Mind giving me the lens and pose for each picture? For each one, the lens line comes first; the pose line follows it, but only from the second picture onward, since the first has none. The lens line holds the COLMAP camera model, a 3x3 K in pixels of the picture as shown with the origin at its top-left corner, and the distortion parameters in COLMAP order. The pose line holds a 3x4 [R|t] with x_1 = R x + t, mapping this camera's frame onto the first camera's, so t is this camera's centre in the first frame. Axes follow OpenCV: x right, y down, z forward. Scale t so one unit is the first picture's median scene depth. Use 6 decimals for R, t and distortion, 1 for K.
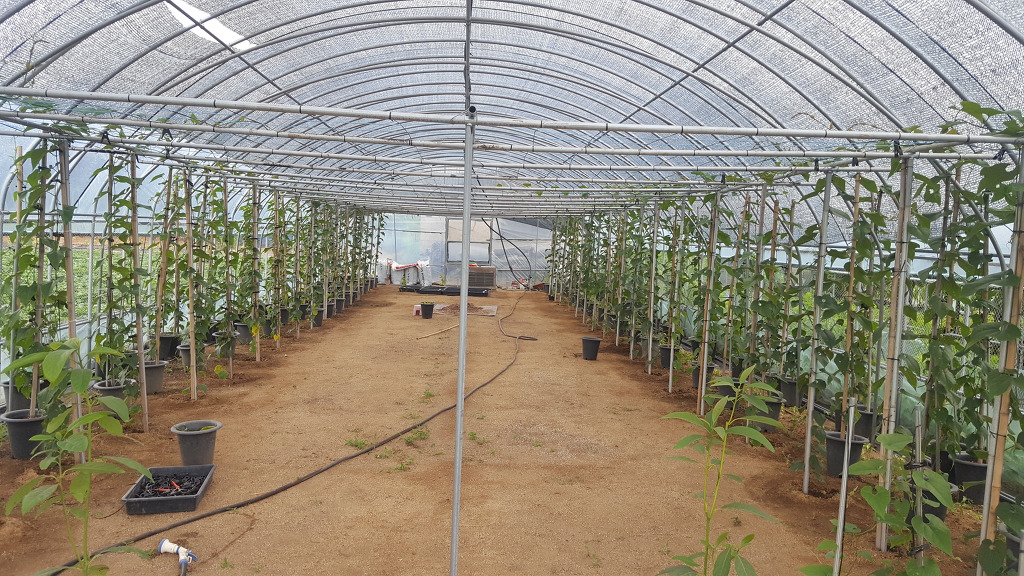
lens RADIAL K [[780.5, 0, 512.0], [0, 780.5, 288.0], [0, 0, 1]] dist [0.161752, -0.241780]
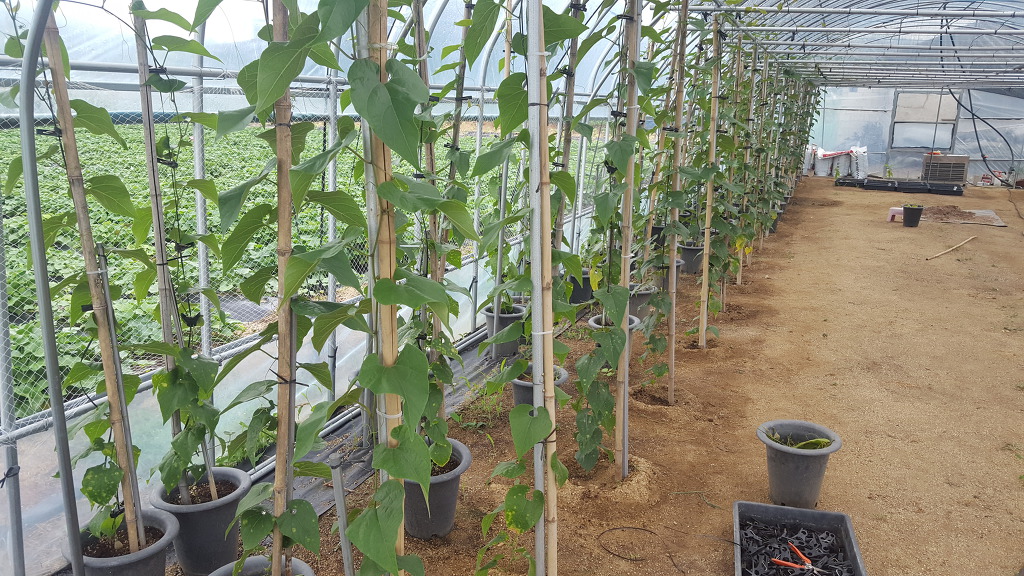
lens RADIAL K [[784.4, 0, 504.8], [0, 784.4, 312.2], [0, 0, 1]] dist [0.160360, -0.268839]
pose [[0.899966, 0.091126, -0.426330, -0.172281], [-0.017280, 0.984598, 0.173977, -0.010241], [0.435618, -0.149206, 0.887679, 0.186282]]
